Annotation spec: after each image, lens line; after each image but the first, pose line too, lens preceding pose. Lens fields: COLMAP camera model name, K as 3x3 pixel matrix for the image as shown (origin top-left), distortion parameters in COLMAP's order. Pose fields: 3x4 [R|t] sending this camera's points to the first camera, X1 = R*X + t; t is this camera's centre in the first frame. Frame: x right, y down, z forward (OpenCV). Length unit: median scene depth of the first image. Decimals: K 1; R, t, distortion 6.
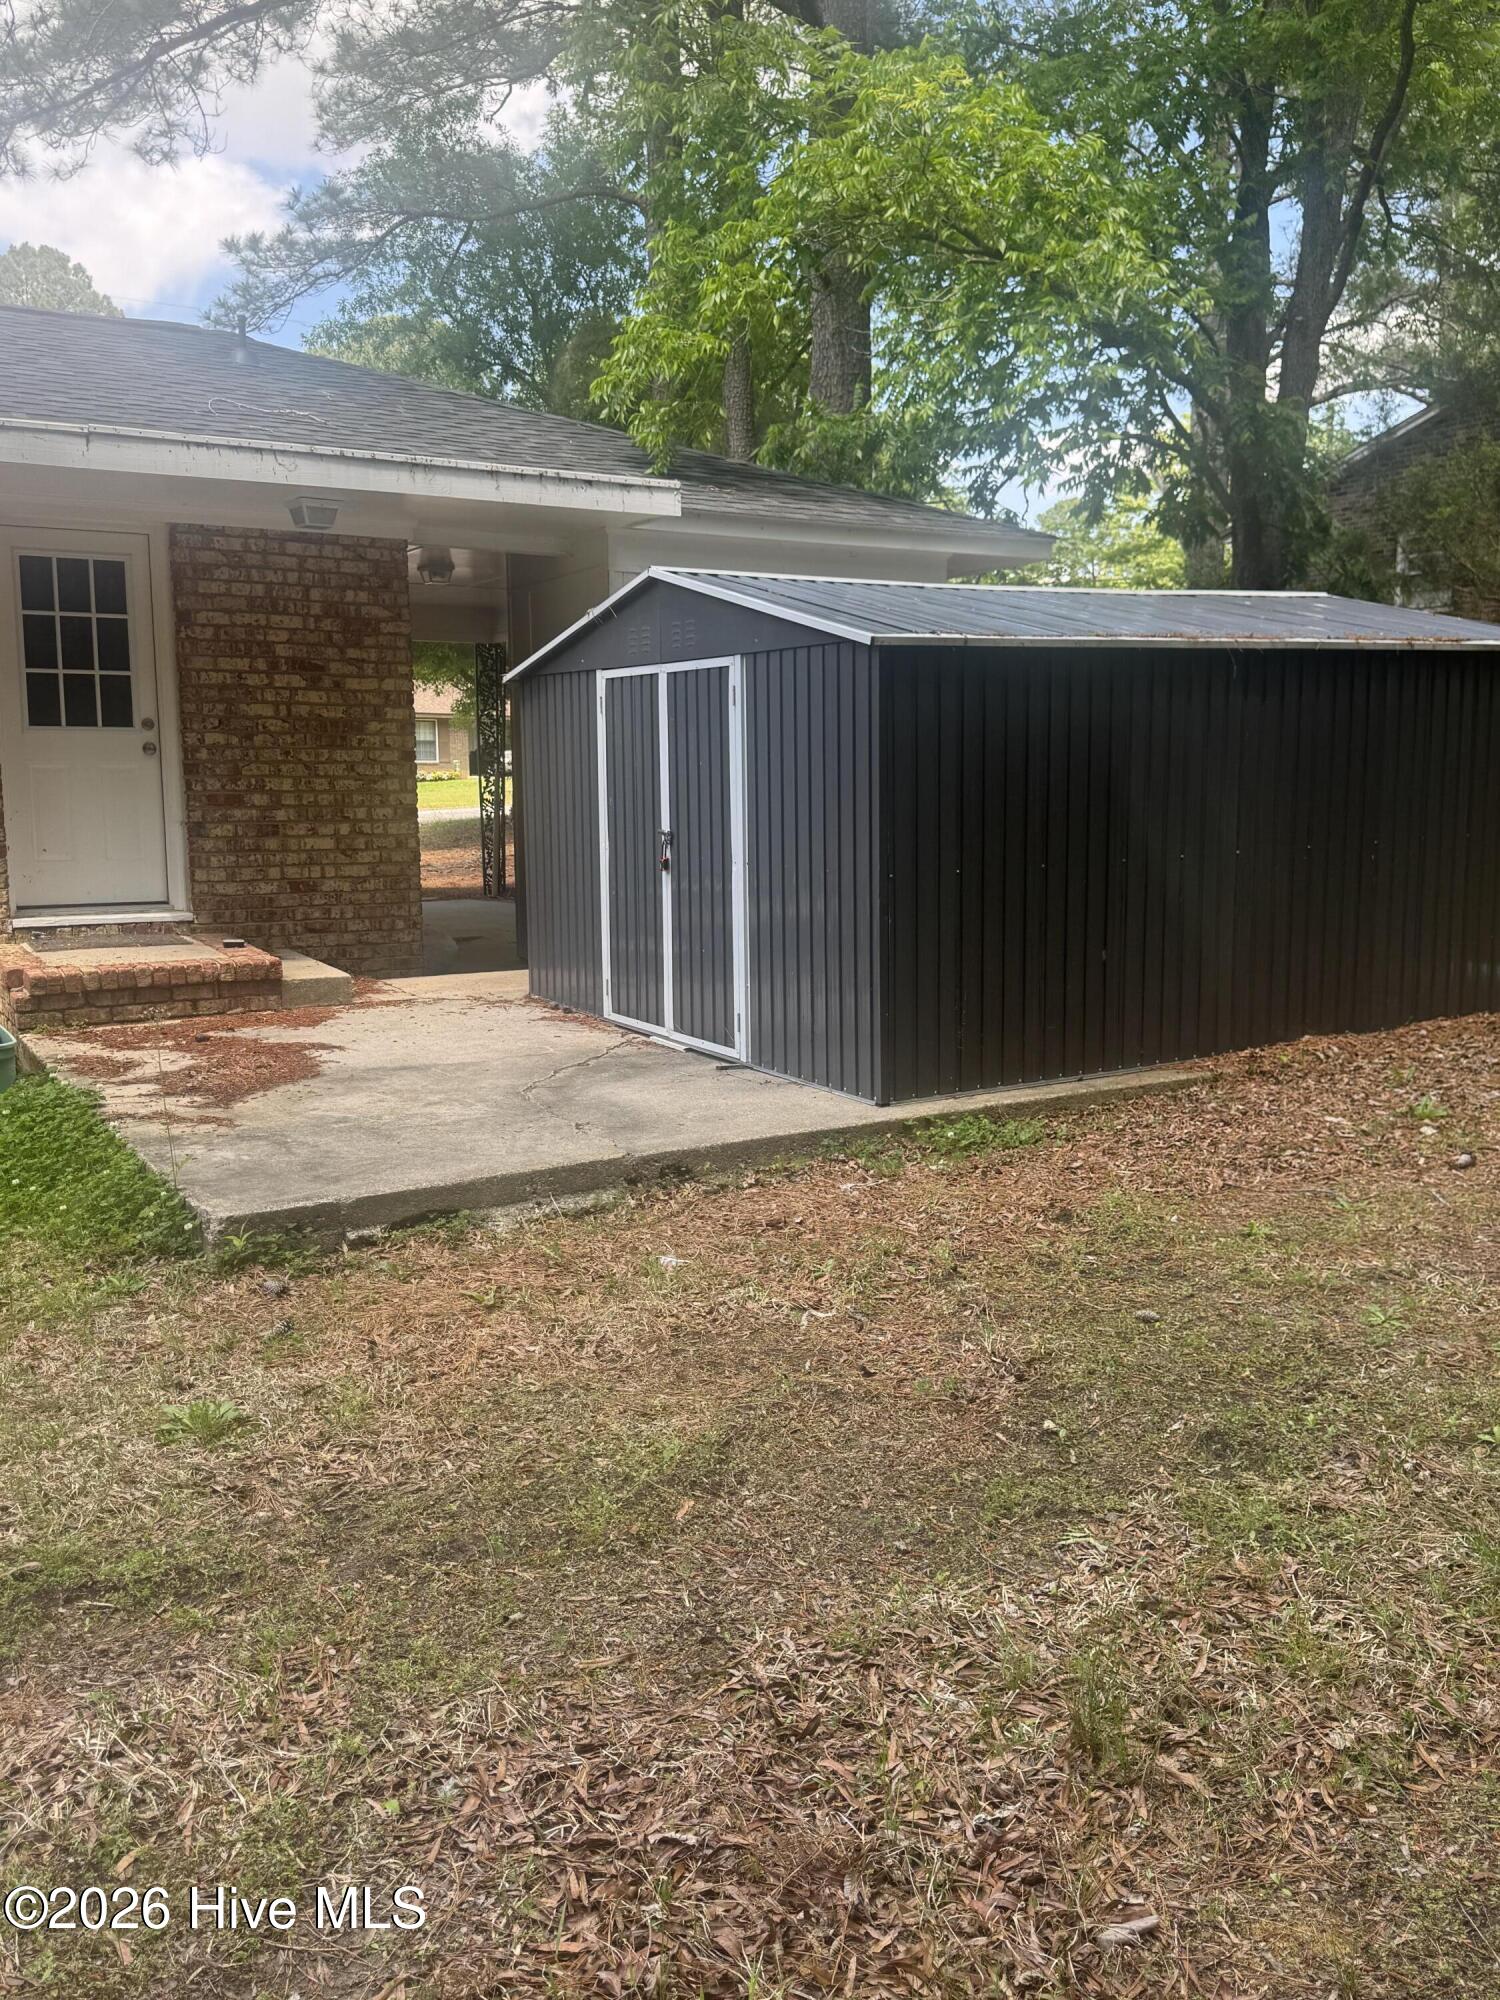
lens RADIAL K [[1612.3, 0, 760.5], [0, 1612.3, 982.2], [0, 0, 1]] dist [0.130482, -0.226932]
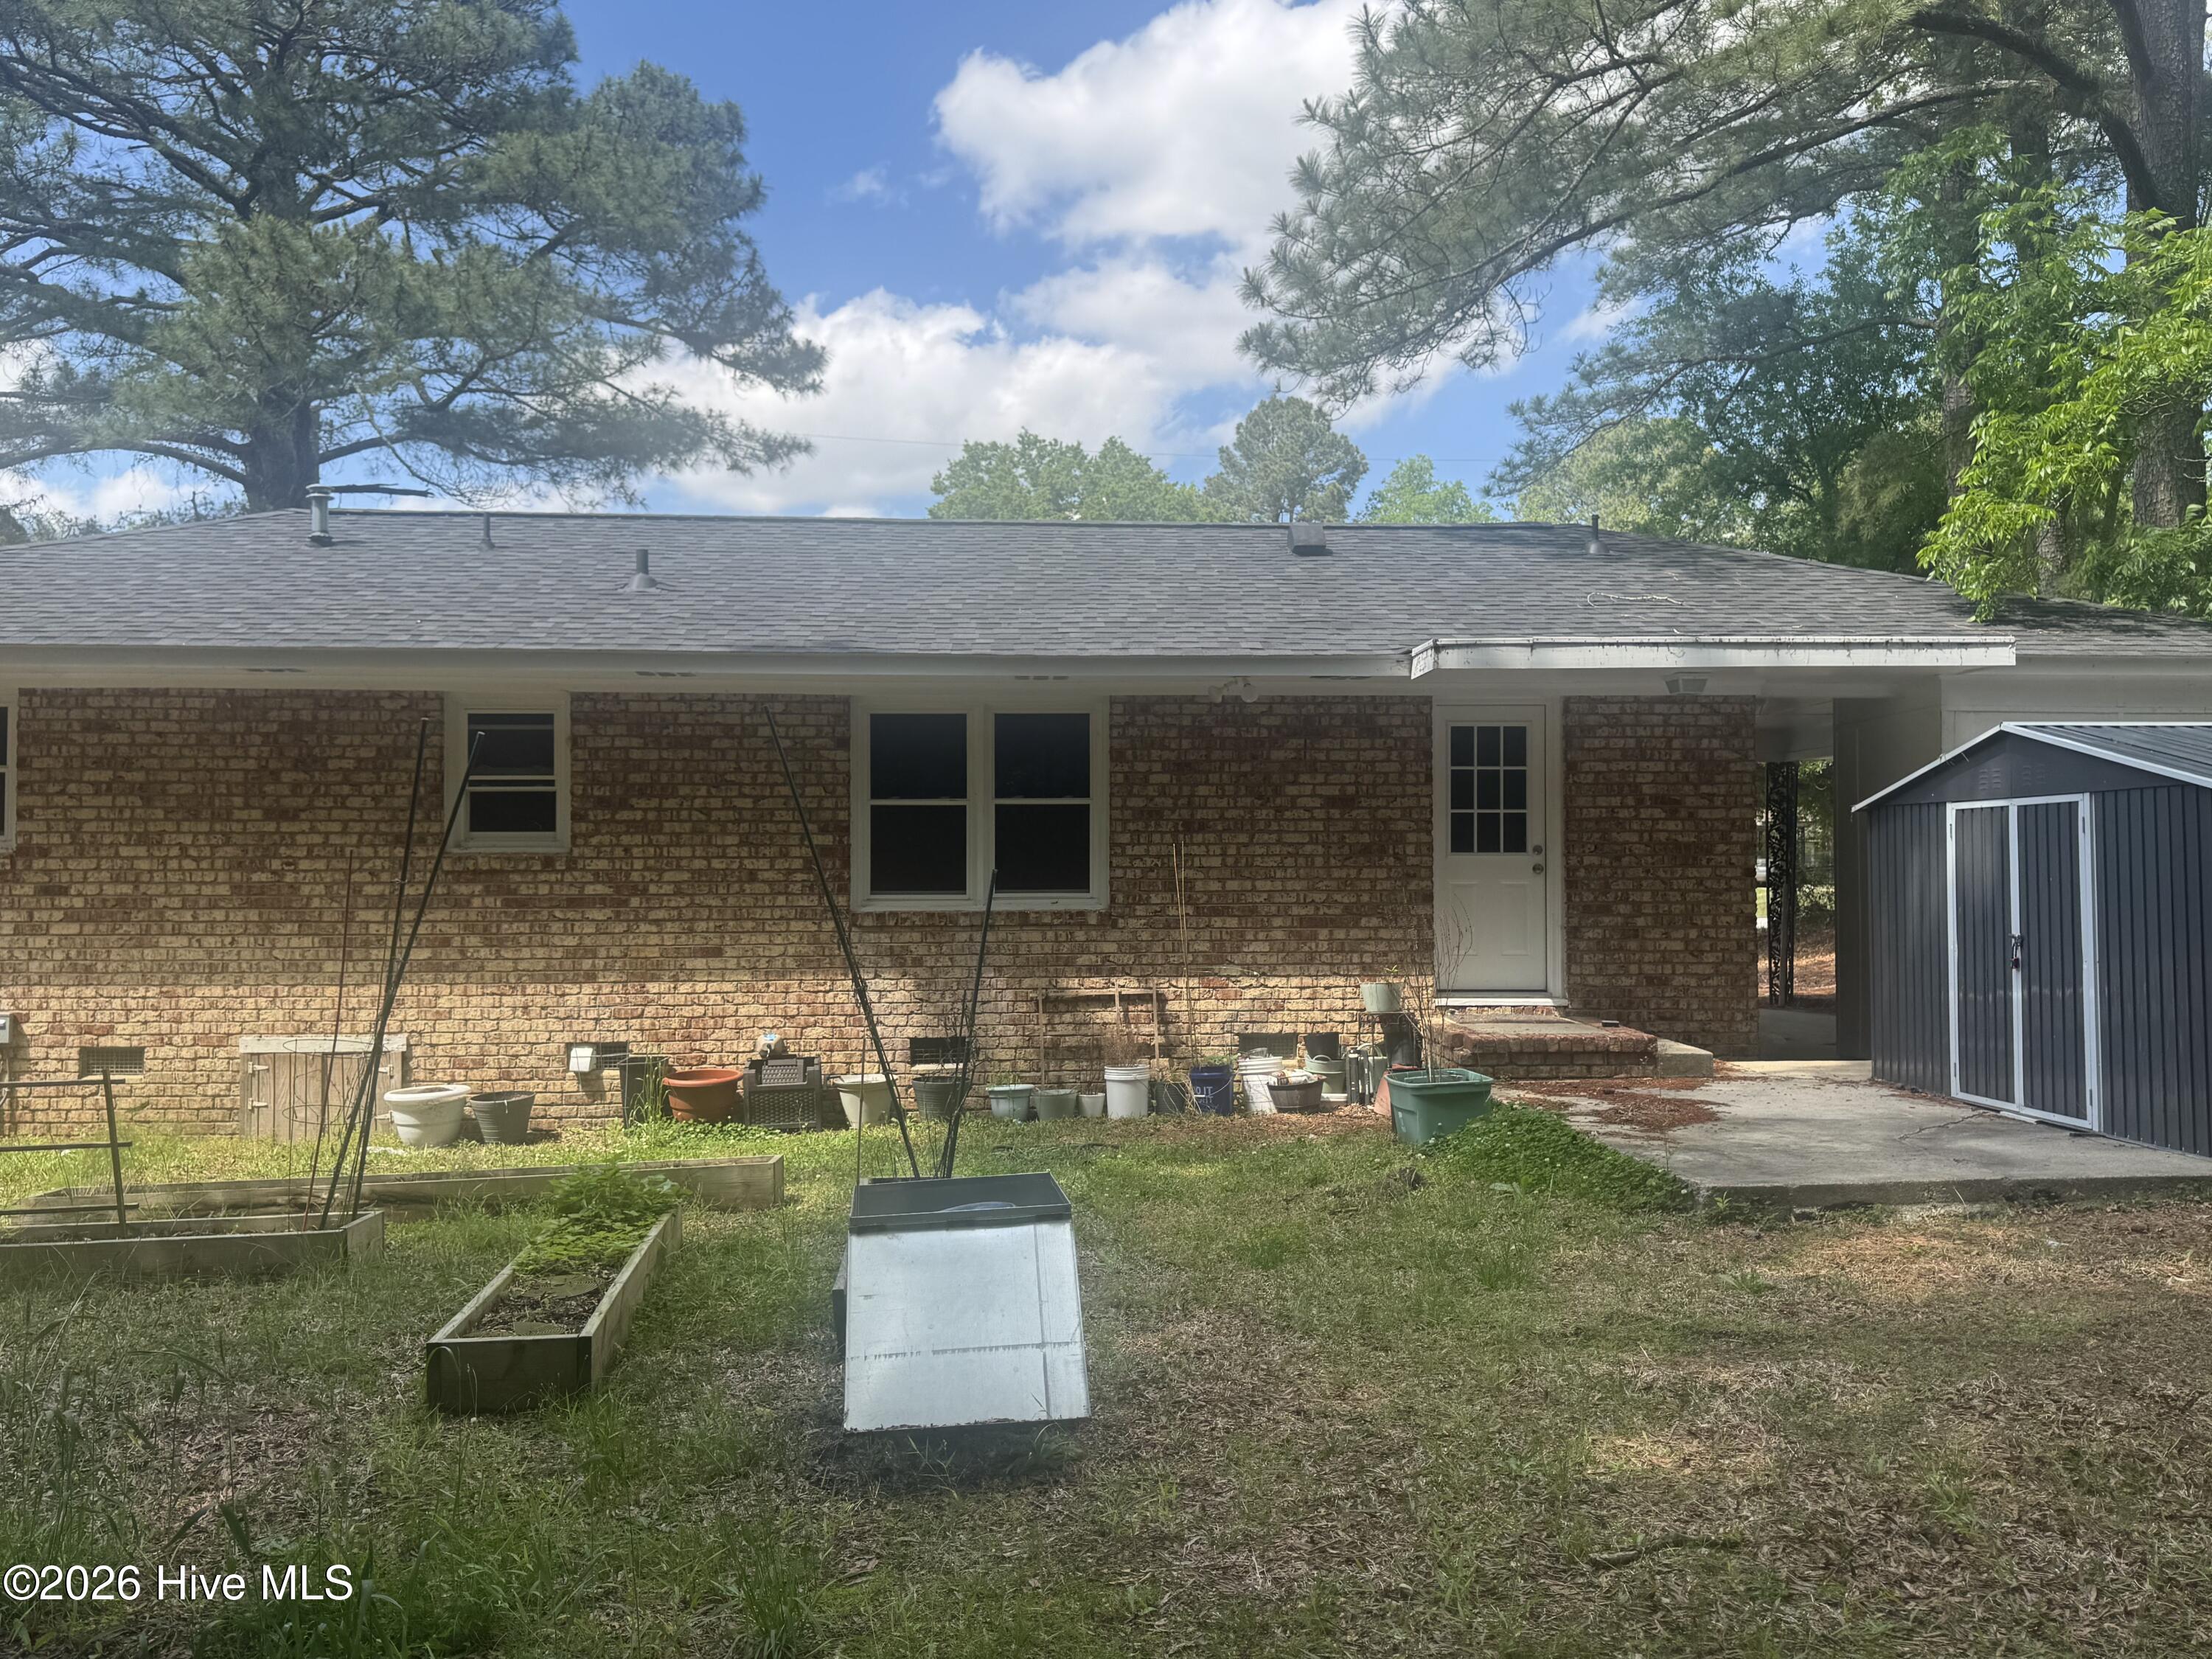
lens RADIAL K [[1783.2, 0, 1115.9], [0, 1783.2, 842.7], [0, 0, 1]] dist [0.130482, -0.226932]
pose [[0.887815, -0.011845, -0.460048, -0.026814], [-0.056804, 0.989204, -0.135091, 0.049429], [0.456681, 0.146068, 0.877557, -0.421142]]
